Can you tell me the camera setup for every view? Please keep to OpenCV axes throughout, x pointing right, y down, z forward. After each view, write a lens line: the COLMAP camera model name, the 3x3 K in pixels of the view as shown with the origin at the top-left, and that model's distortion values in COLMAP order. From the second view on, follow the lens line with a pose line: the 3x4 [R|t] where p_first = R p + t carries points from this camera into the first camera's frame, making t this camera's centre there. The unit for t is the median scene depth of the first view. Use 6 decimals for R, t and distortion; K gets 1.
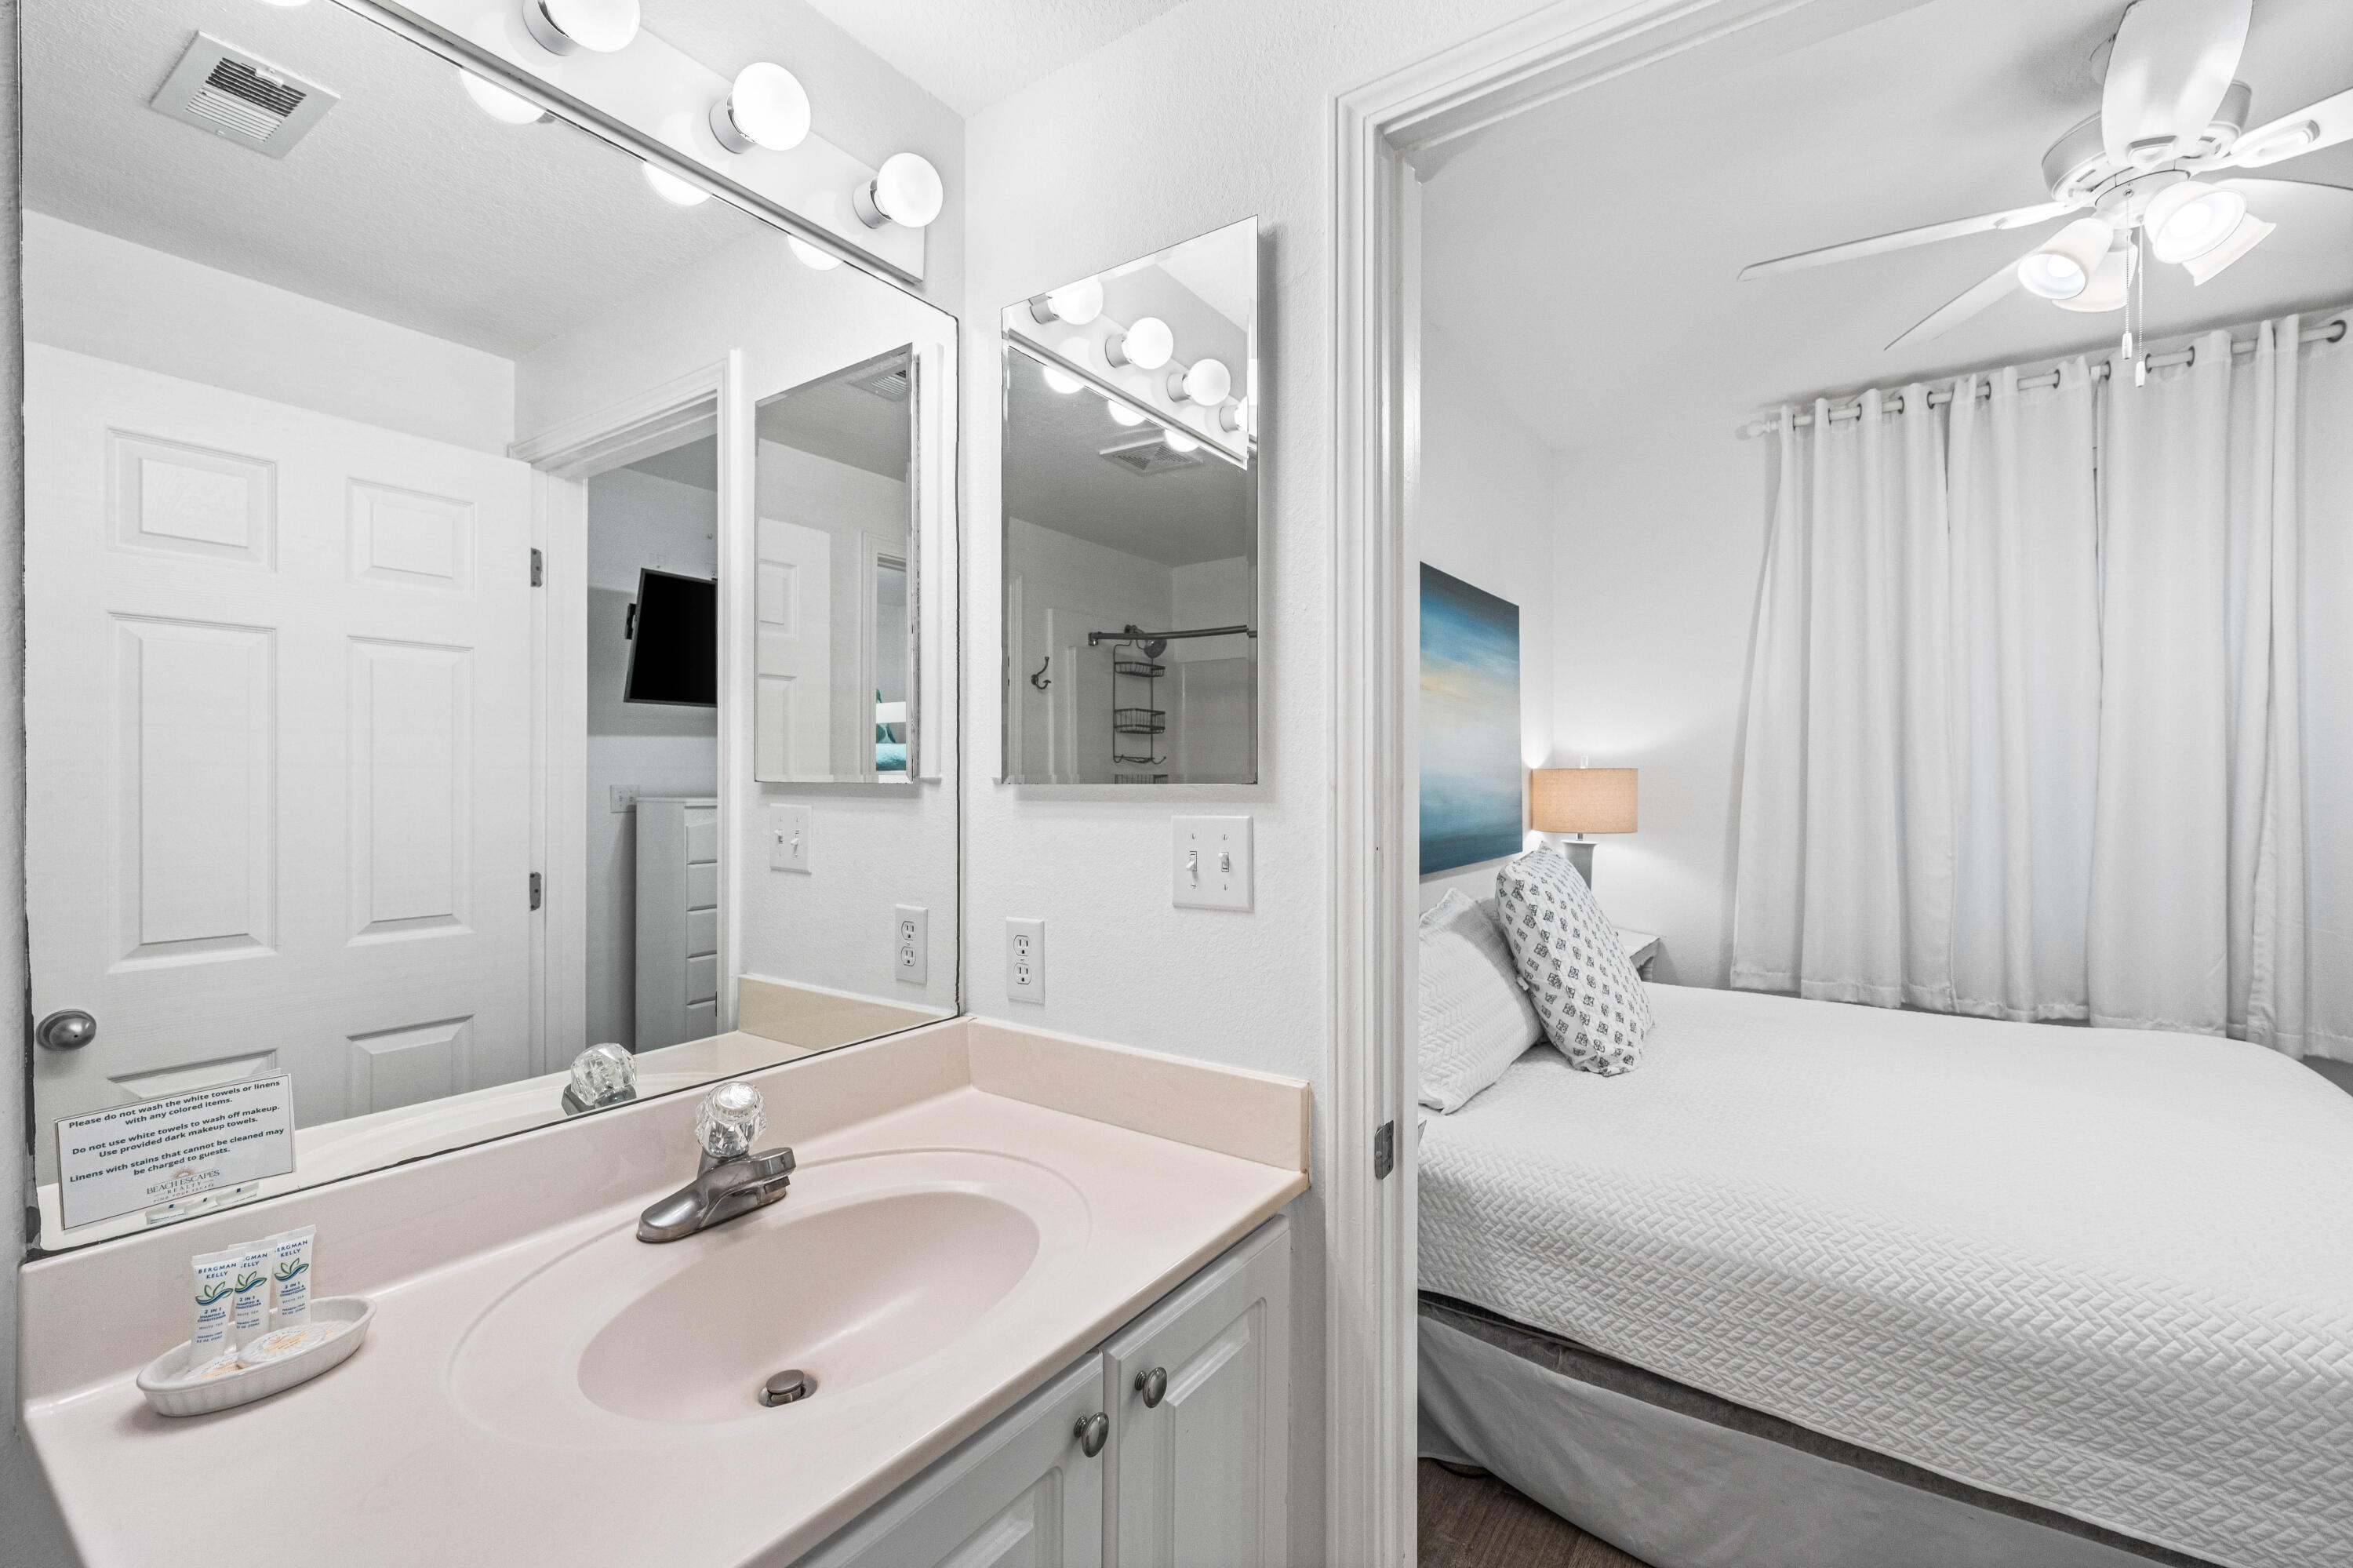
lens RADIAL K [[1003.3, 0, 1170.5], [0, 1003.3, 783.6], [0, 0, 1]] dist [-0.000626, 0.000215]
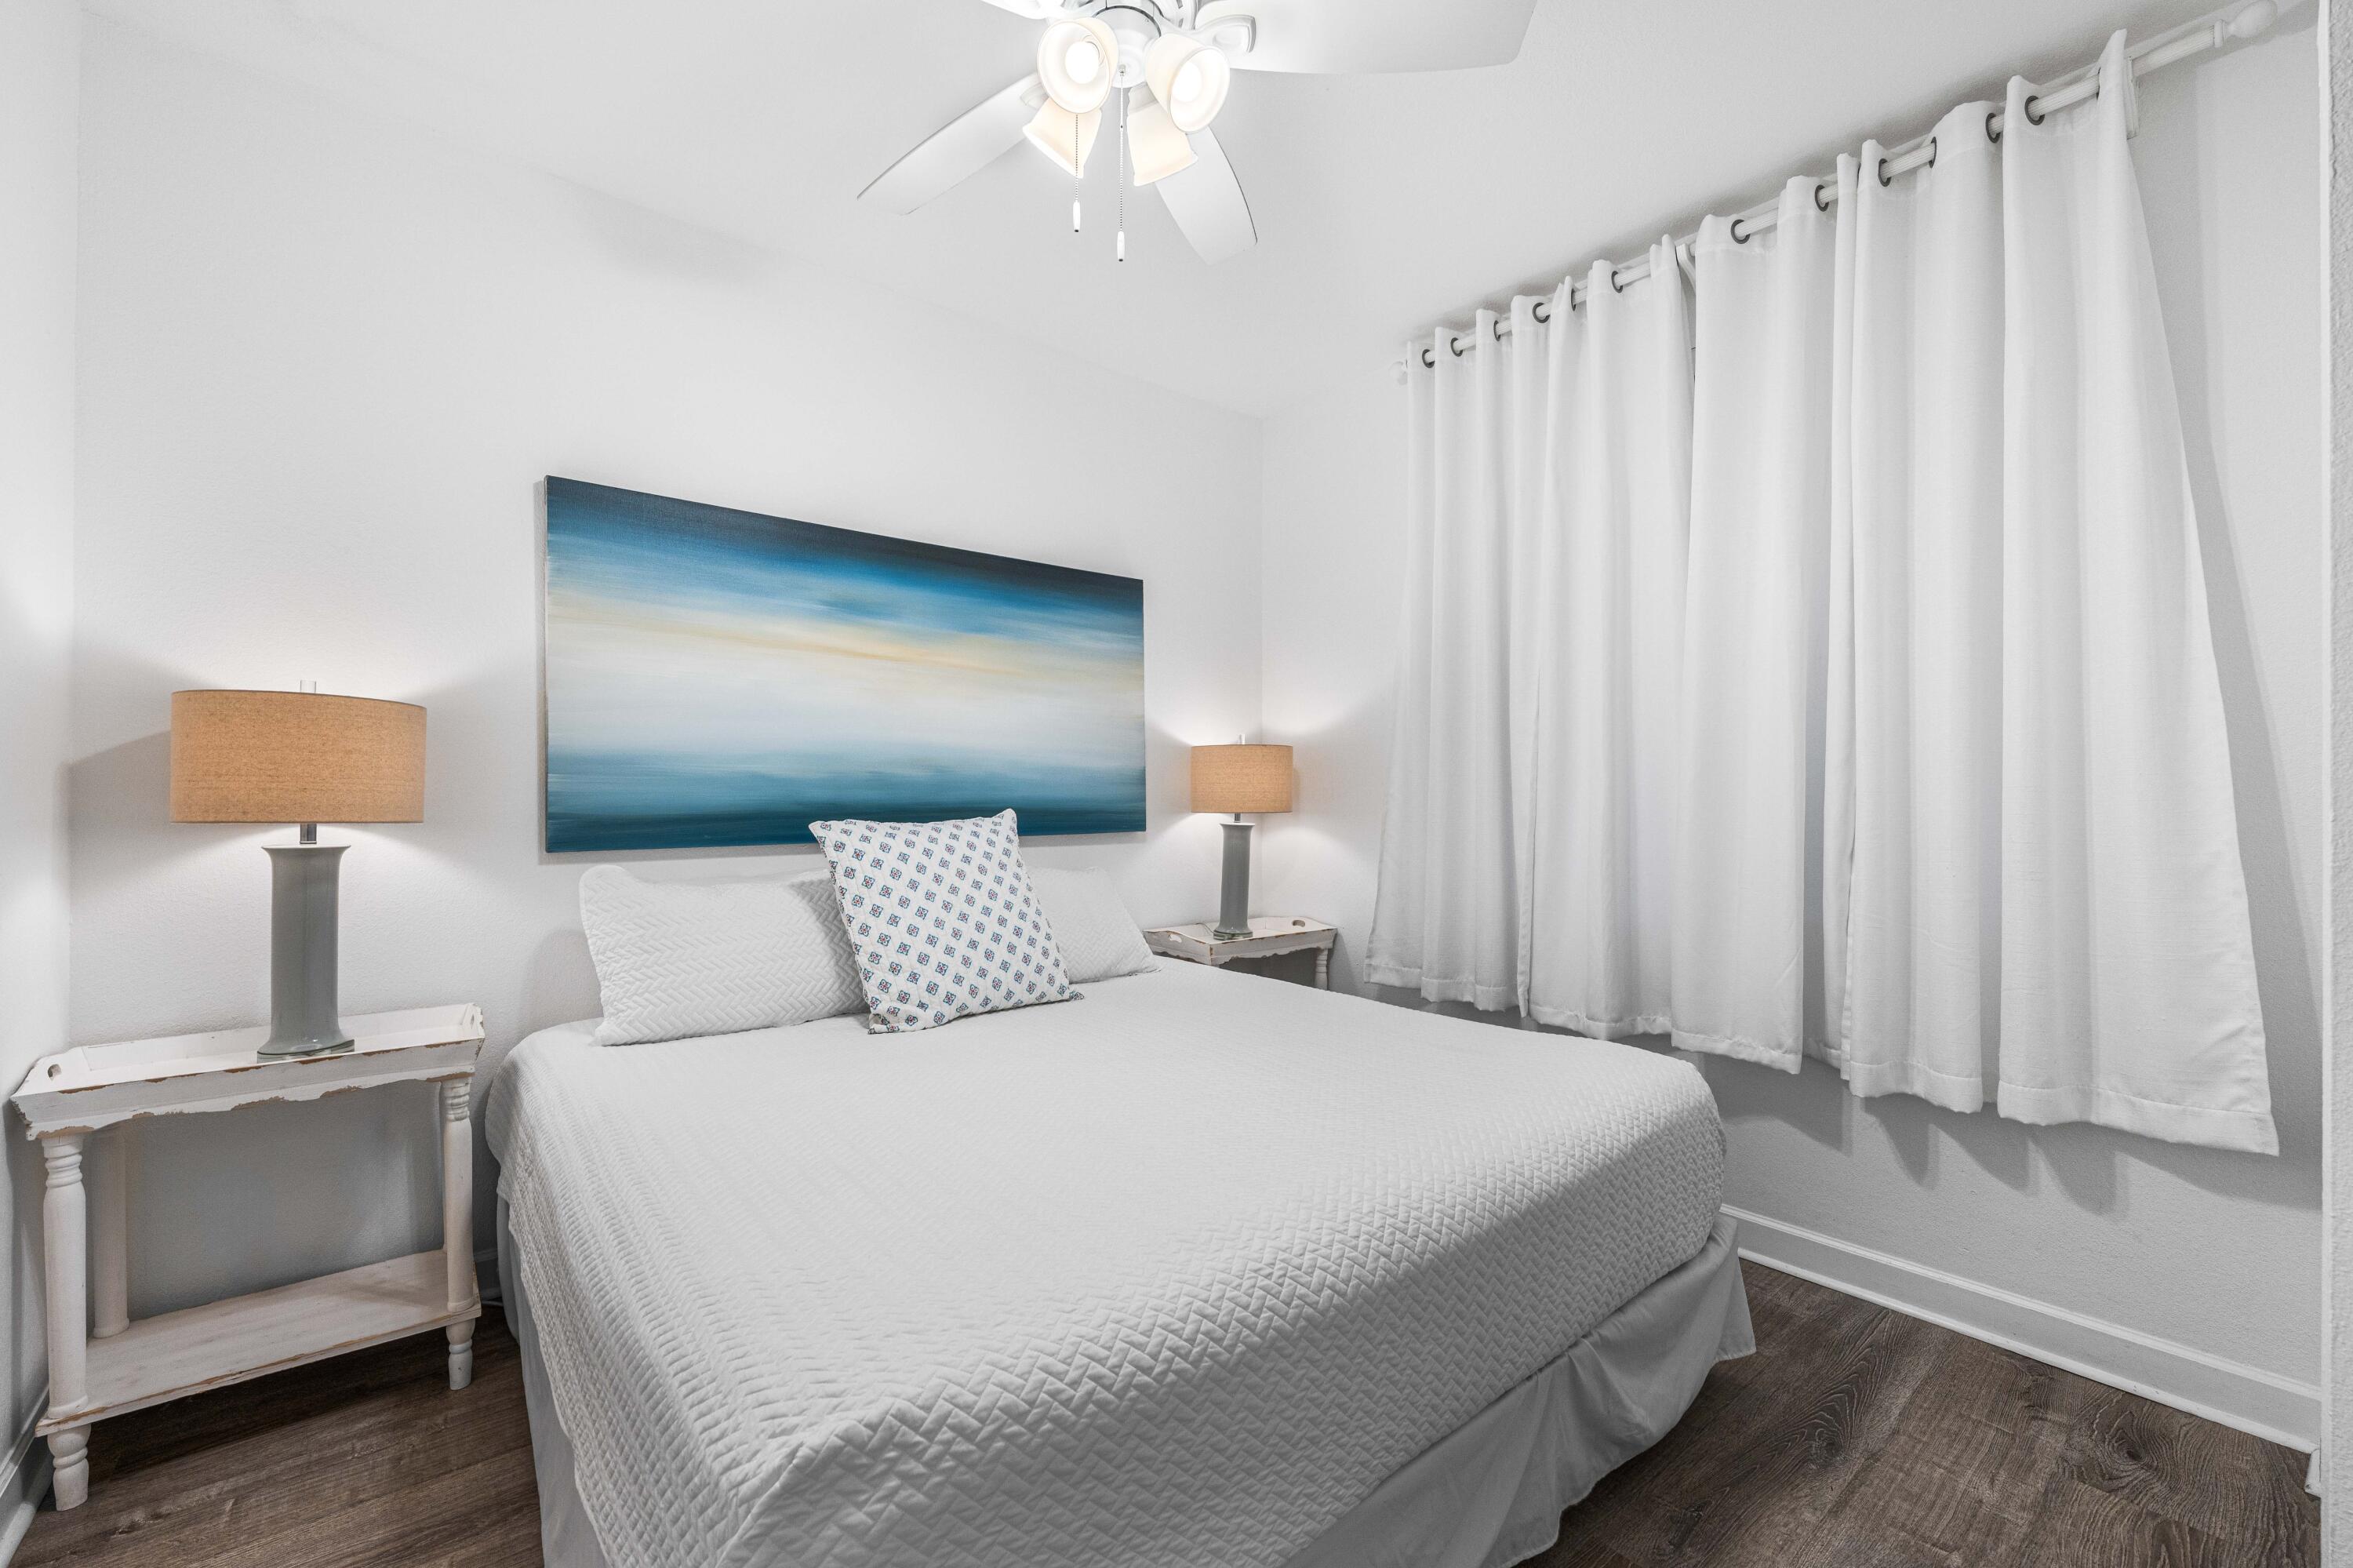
lens RADIAL K [[972.9, 0, 1199.8], [0, 972.9, 783.8], [0, 0, 1]] dist [-0.002795, -0.000514]
pose [[0.960981, -0.002247, -0.276604, 0.960276], [-0.002760, 0.999839, -0.017710, 0.056869], [0.276599, 0.017782, 0.960821, 0.156246]]
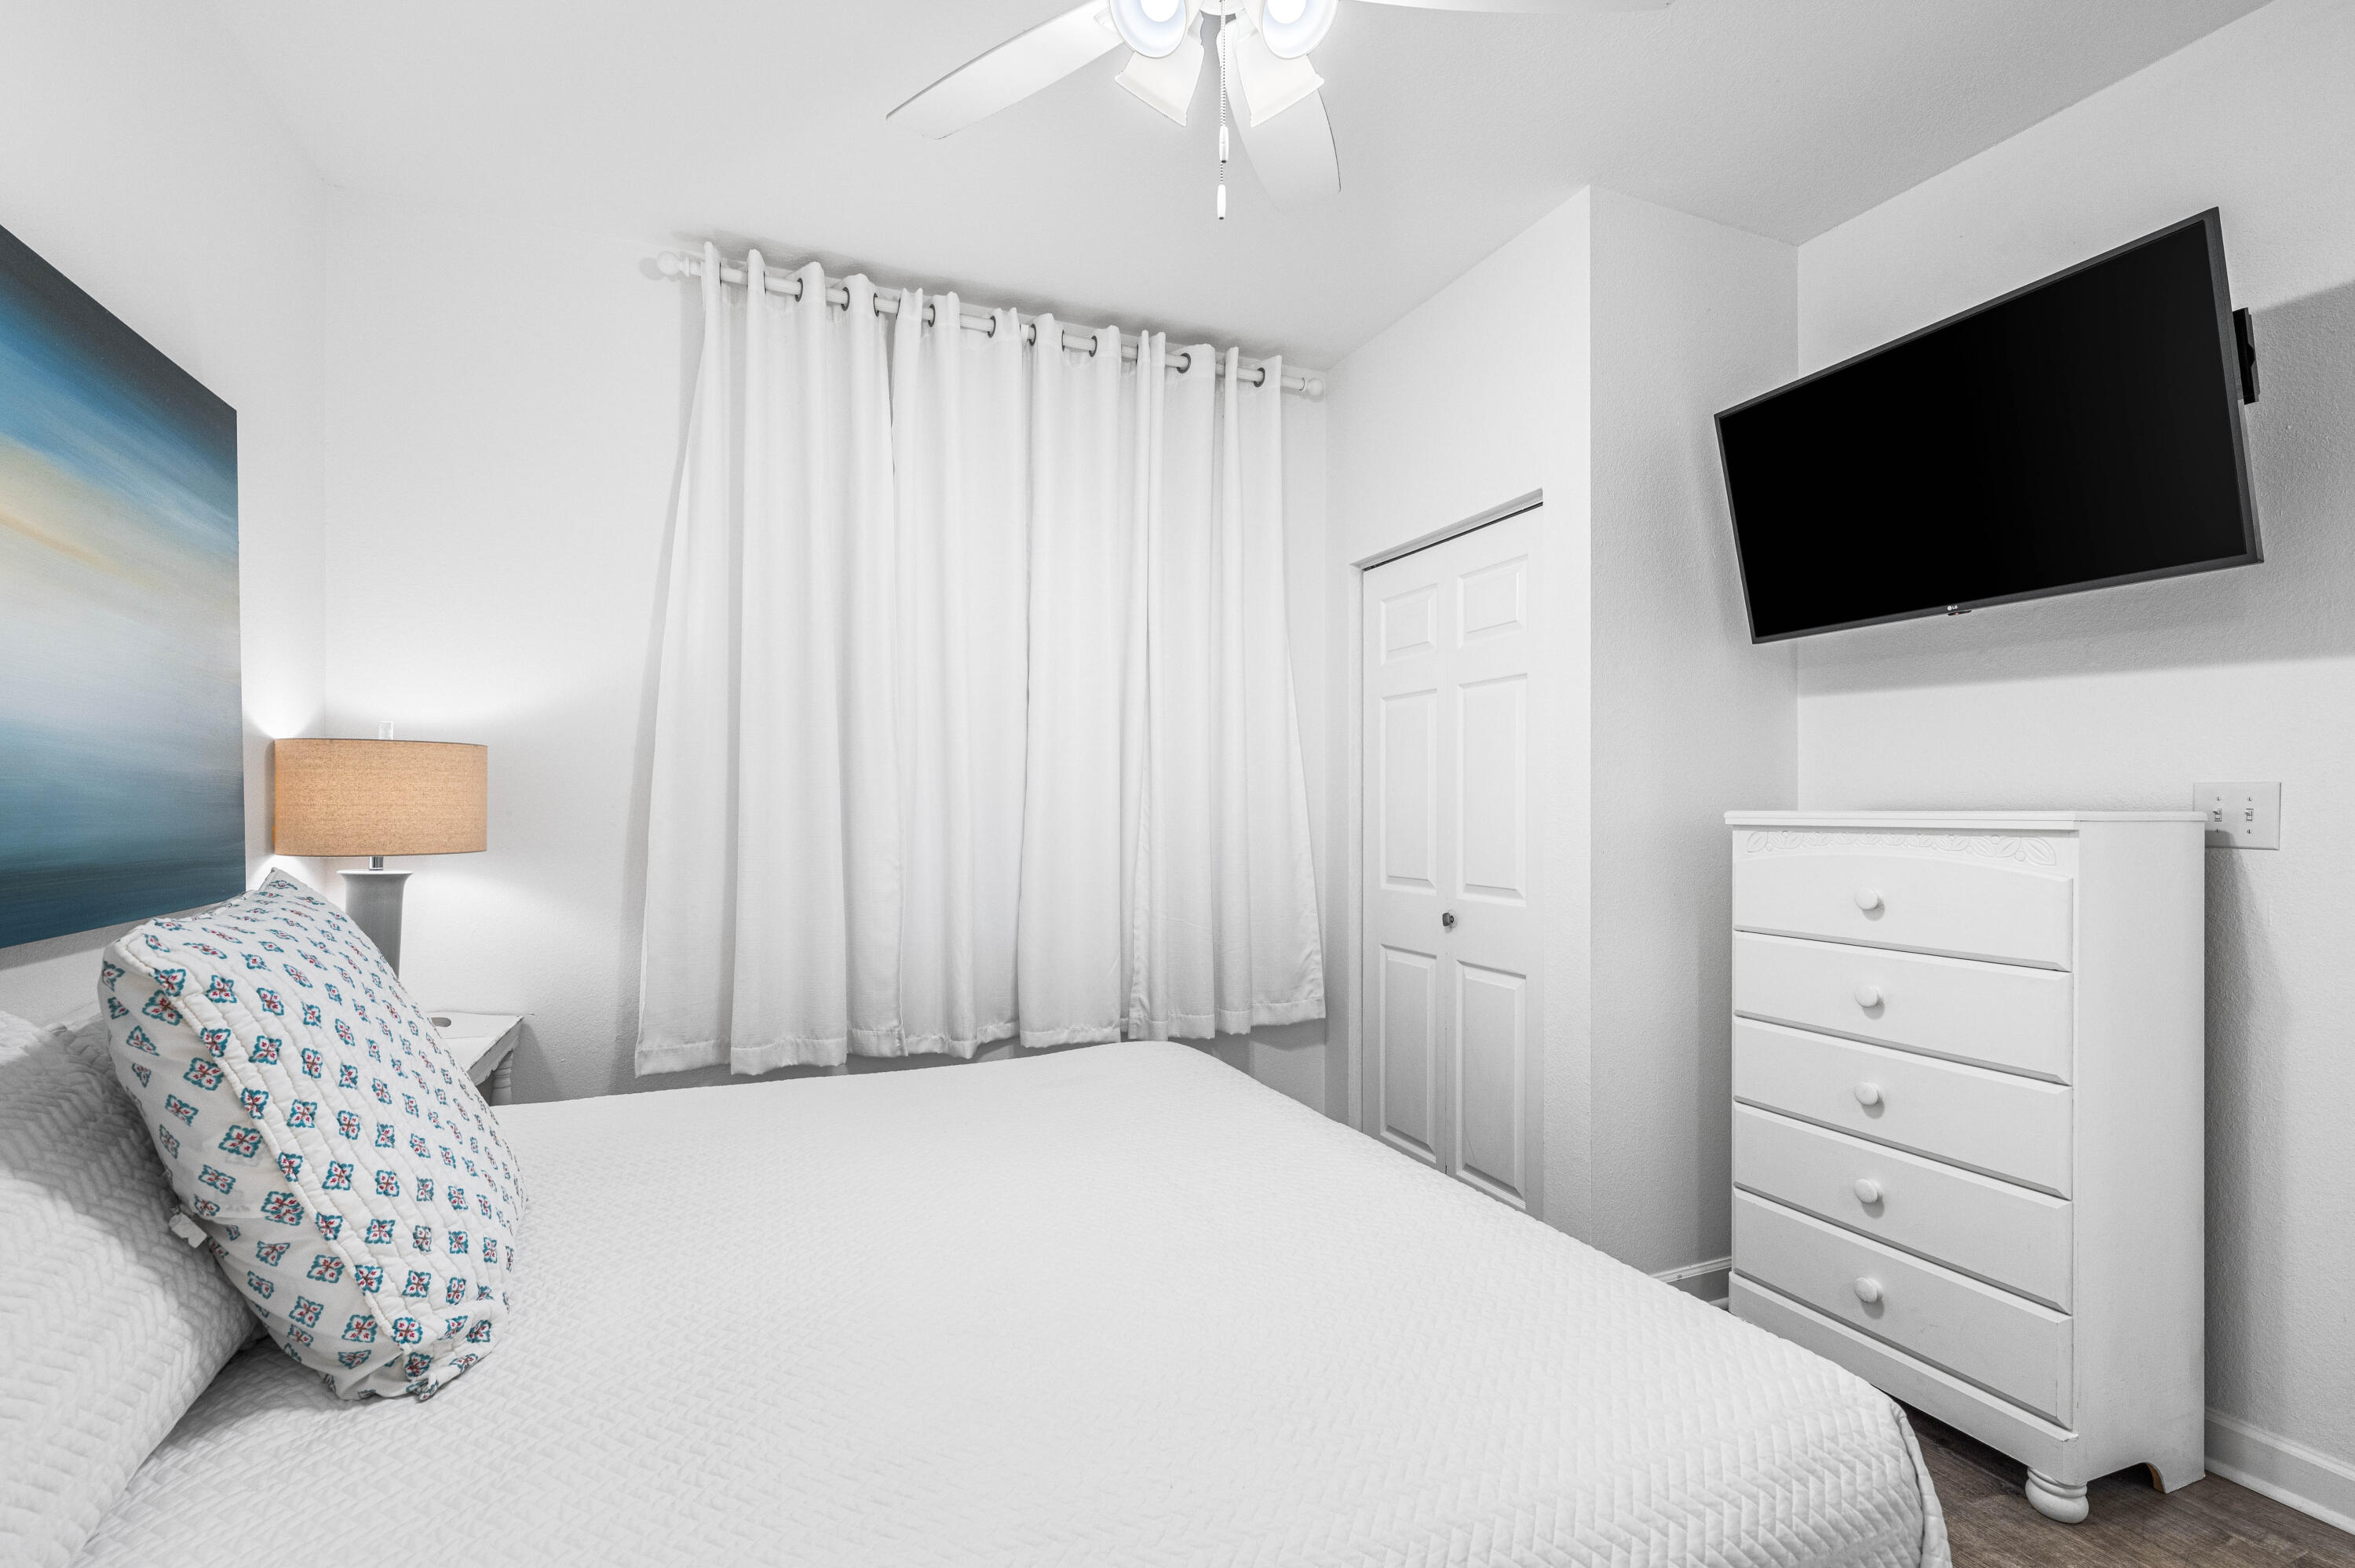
lens RADIAL K [[1083.5, 0, 1179.7], [0, 1083.5, 808.5], [0, 0, 1]] dist [-0.000503, -0.000771]
pose [[0.528546, 0.000989, 0.848904, 0.197388], [-0.000467, 1.000000, -0.000874, 0.034611], [-0.848904, 0.000066, 0.528546, 0.449014]]
